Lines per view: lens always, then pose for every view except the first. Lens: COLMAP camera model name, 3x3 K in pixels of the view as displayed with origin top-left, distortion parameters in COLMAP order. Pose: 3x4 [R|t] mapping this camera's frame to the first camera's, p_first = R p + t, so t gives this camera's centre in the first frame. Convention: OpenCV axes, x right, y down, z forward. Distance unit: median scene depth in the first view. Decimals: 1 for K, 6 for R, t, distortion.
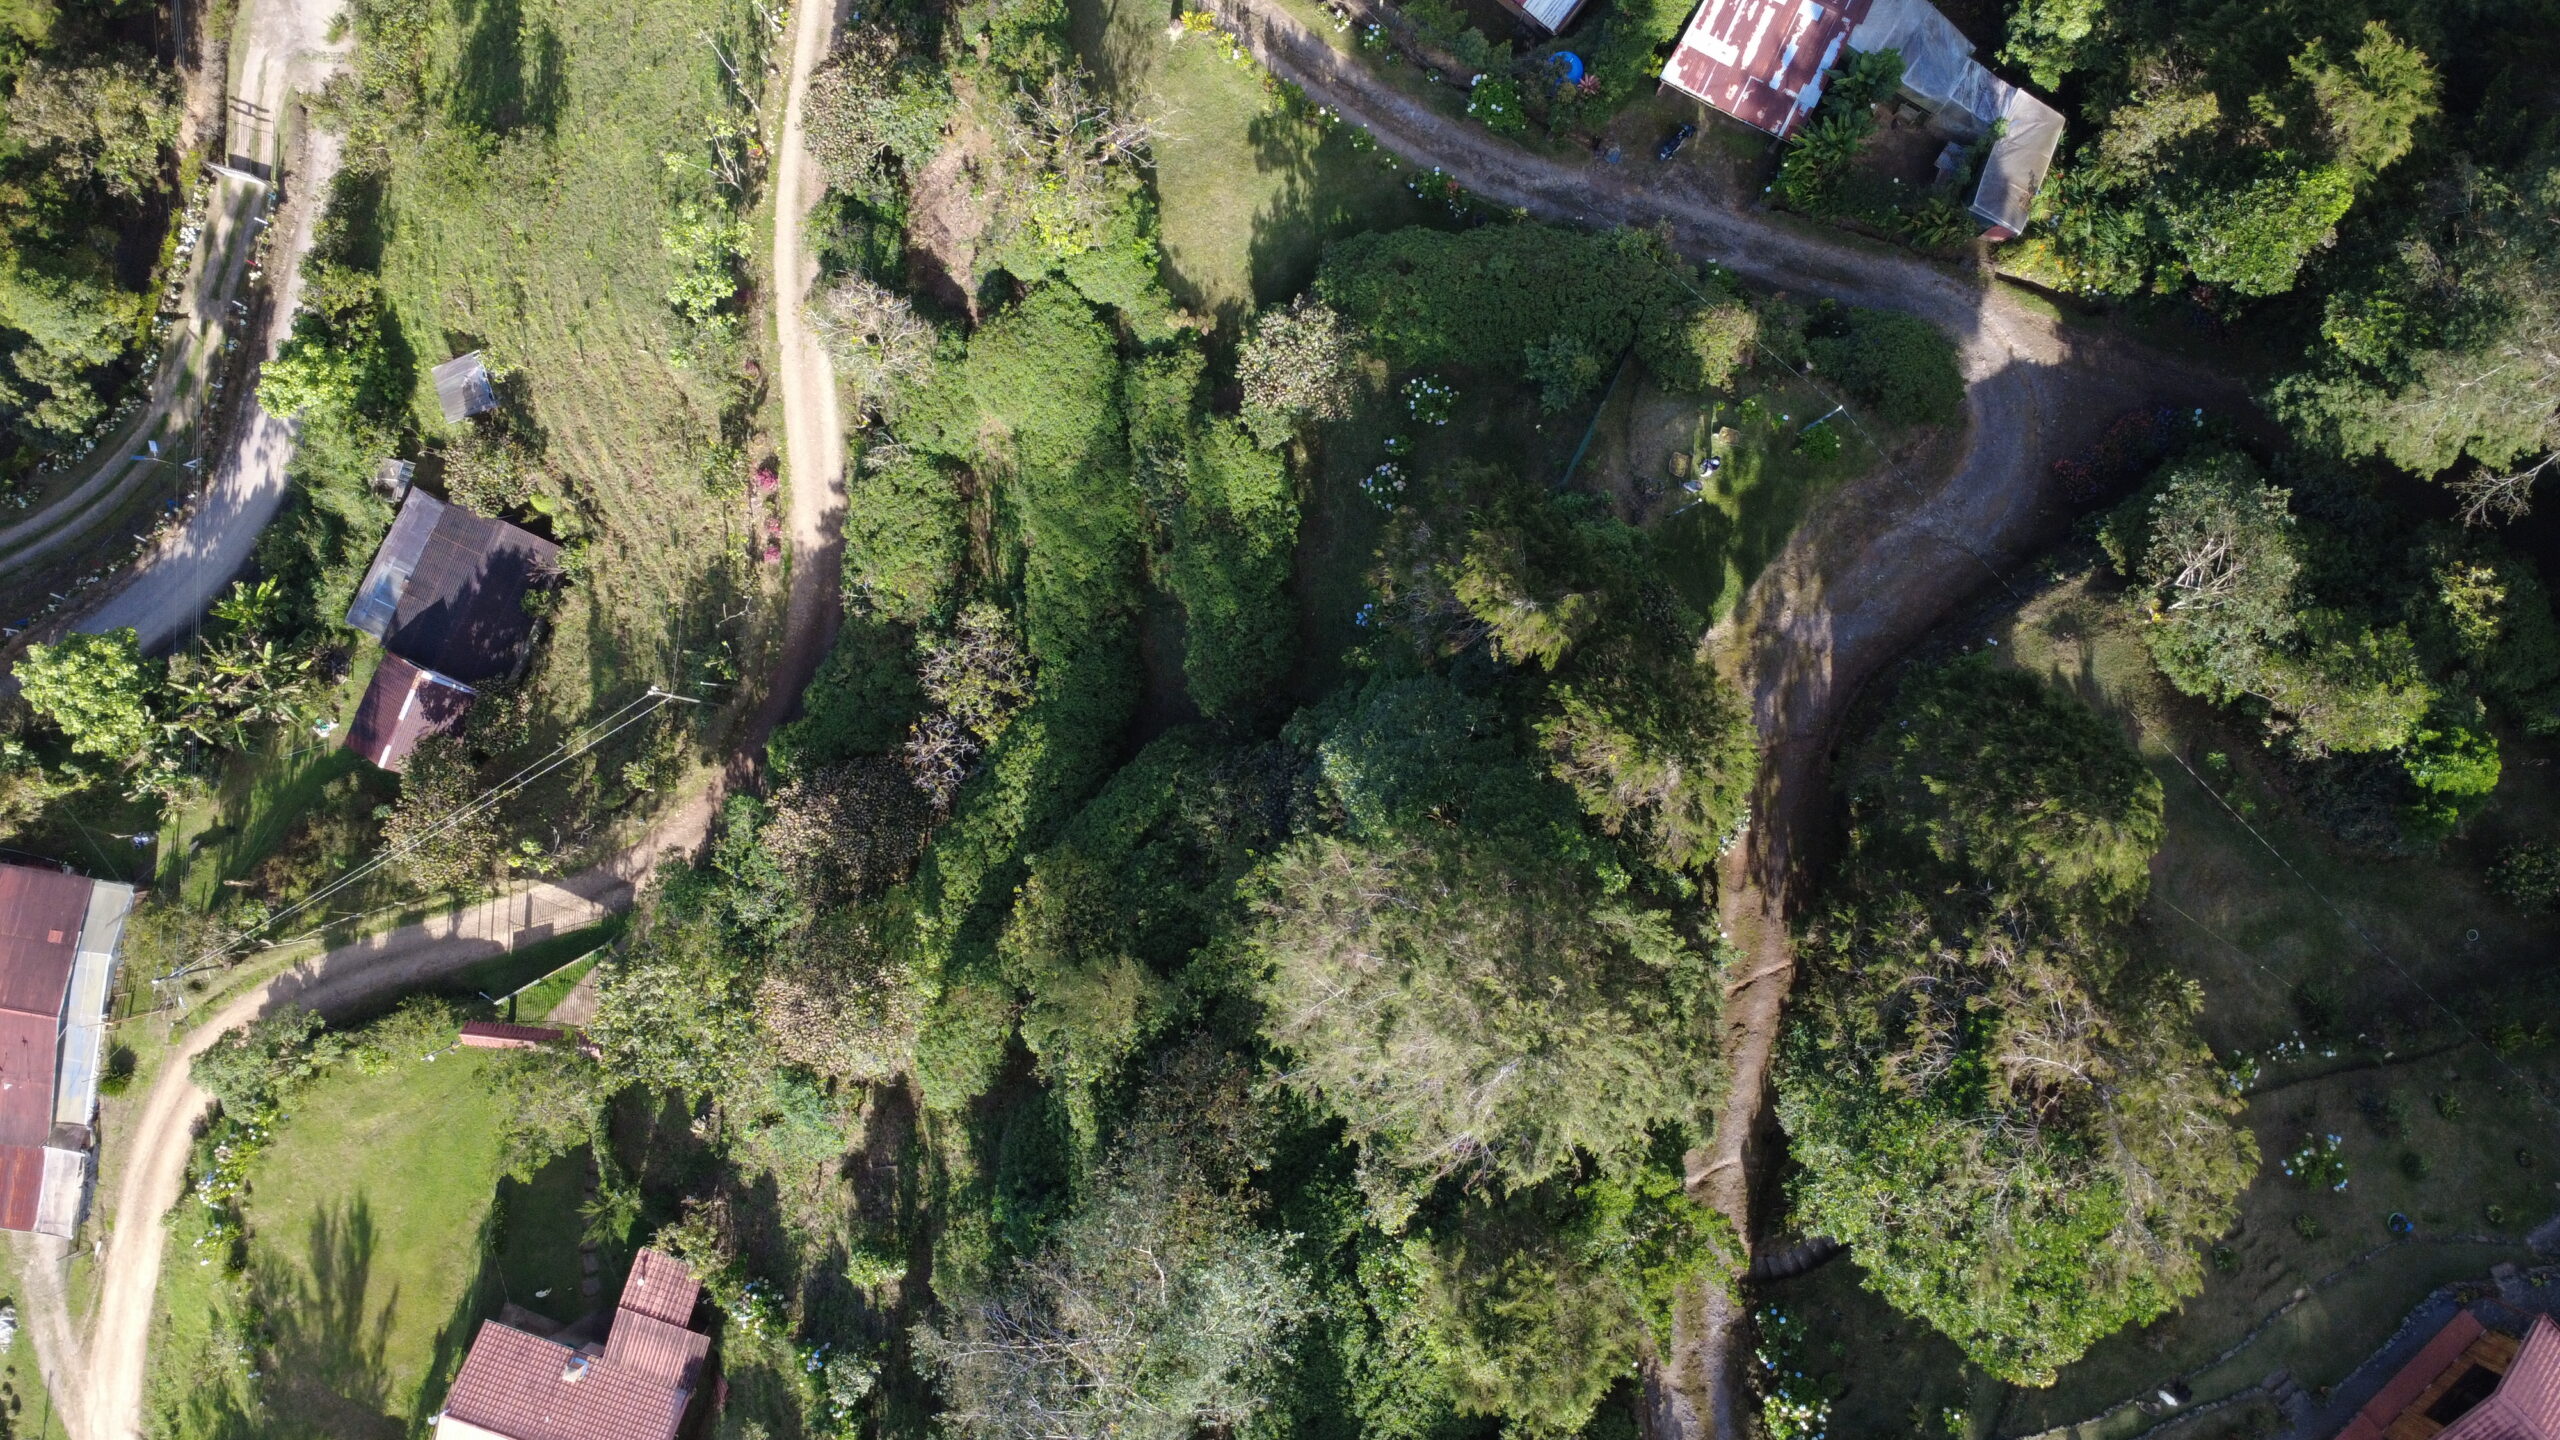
lens RADIAL K [[1858.4, 0, 1271.4], [0, 1858.4, 727.0], [0, 0, 1]] dist [-0.001698, 0.002815]
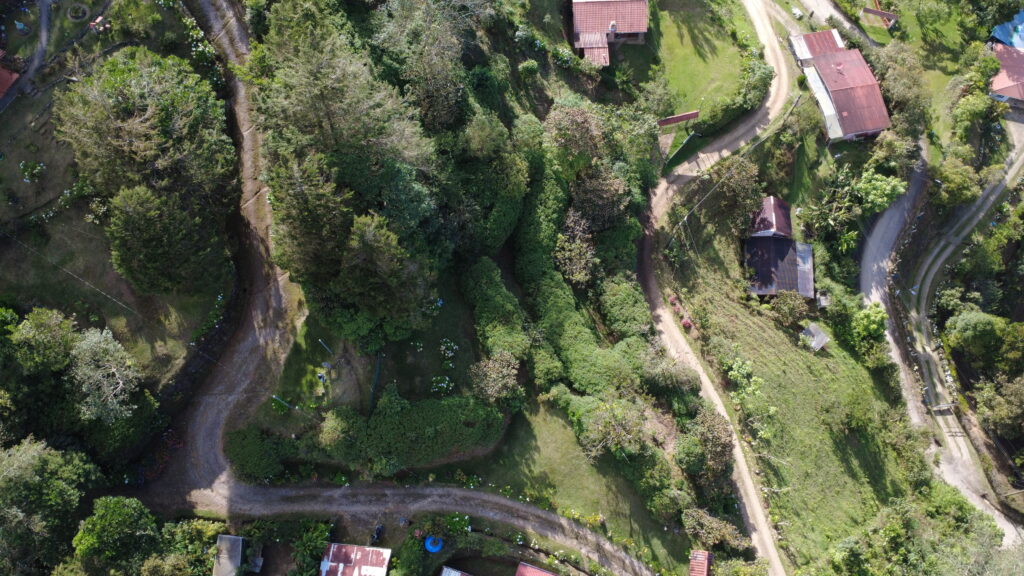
lens RADIAL K [[743.4, 0, 511.4], [0, 743.4, 280.8], [0, 0, 1]] dist [-0.001698, 0.002815]
pose [[-0.935495, 0.327979, -0.131446, 0.072235], [-0.353332, -0.870602, 0.342358, -0.368721], [-0.002150, 0.366719, 0.930329, 0.031329]]
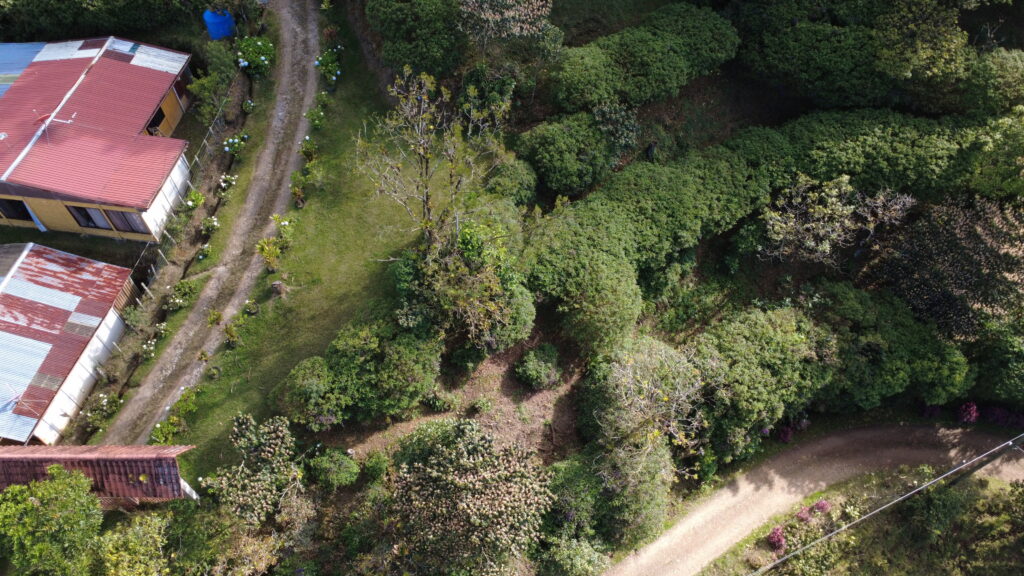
lens RADIAL K [[743.4, 0, 516.0], [0, 743.4, 290.7], [0, 0, 1]] dist [-0.001698, 0.002815]
pose [[-0.511359, -0.698716, 0.500308, -0.330334], [0.859291, -0.408003, 0.308467, -0.366692], [-0.011404, 0.587648, 0.809037, 0.591332]]
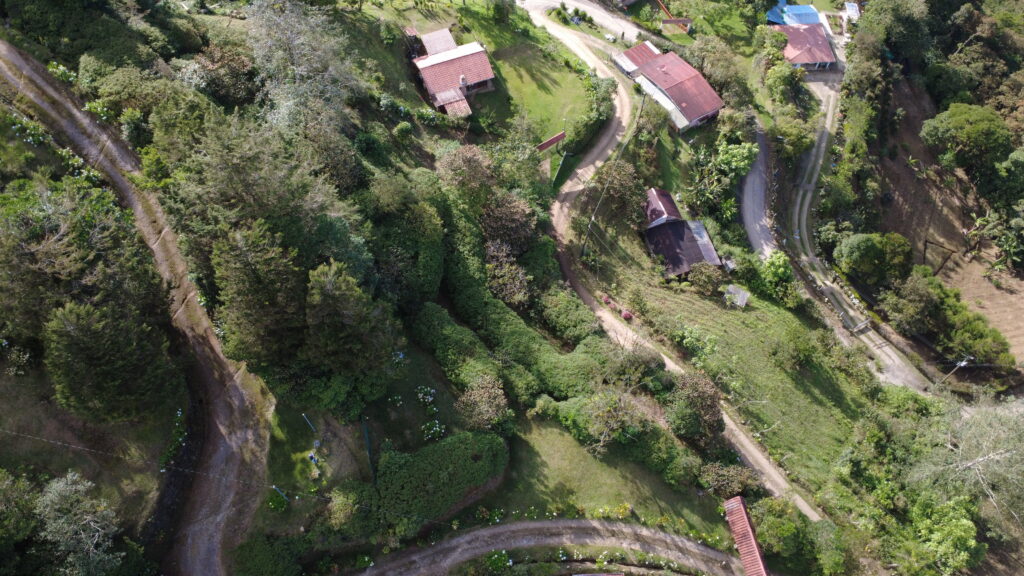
lens RADIAL K [[743.4, 0, 509.8], [0, 743.4, 280.4], [0, 0, 1]] dist [-0.001698, 0.002815]
pose [[-0.748775, 0.564859, -0.346800, 0.201797], [-0.662607, -0.651298, 0.369815, -0.405123], [-0.016977, 0.506700, 0.861955, 0.073489]]
